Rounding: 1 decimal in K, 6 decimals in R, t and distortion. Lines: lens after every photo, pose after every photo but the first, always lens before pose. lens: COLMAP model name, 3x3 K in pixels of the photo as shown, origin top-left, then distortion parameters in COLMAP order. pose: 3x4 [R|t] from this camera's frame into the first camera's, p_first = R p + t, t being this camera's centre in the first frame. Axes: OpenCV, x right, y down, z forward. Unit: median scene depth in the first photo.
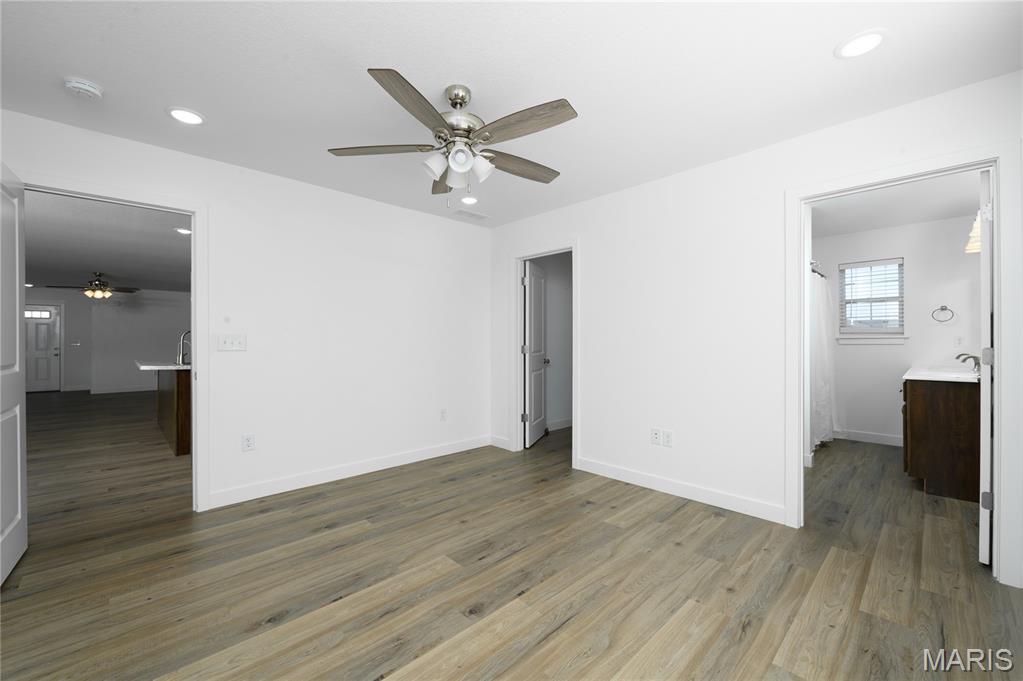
lens RADIAL K [[425.6, 0, 490.3], [0, 425.6, 342.6], [0, 0, 1]] dist [-0.004972, -0.001860]
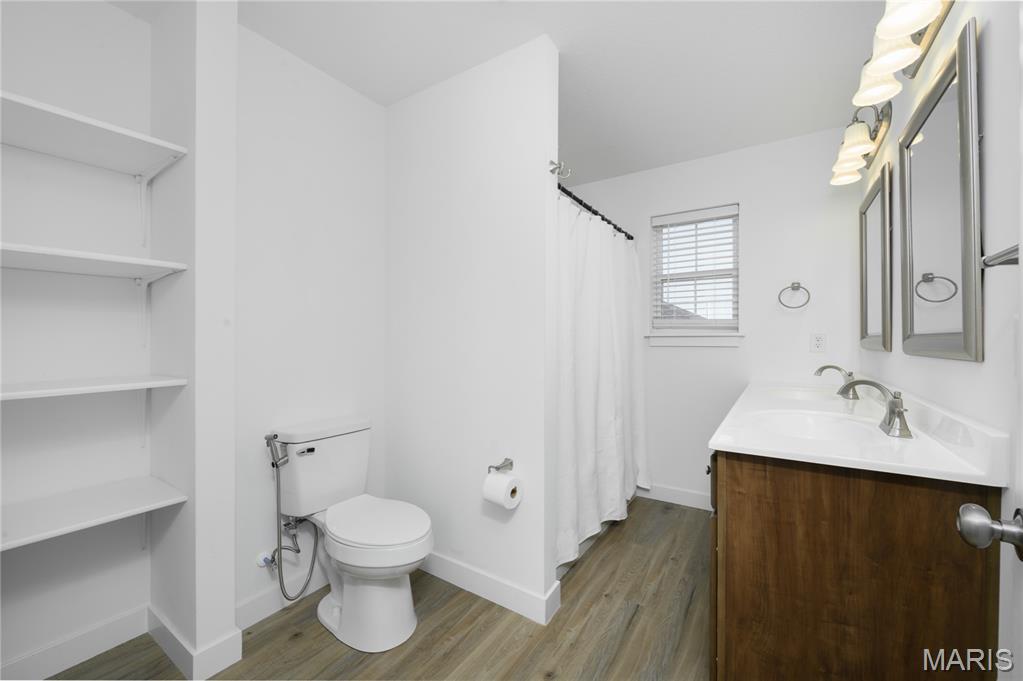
lens RADIAL K [[425.6, 0, 487.9], [0, 425.6, 337.9], [0, 0, 1]] dist [-0.004972, -0.001860]
pose [[0.979201, 0.009378, 0.202676, 0.496305], [-0.007948, 0.999937, -0.007865, -0.001438], [-0.202737, 0.006091, 0.979214, 0.472124]]
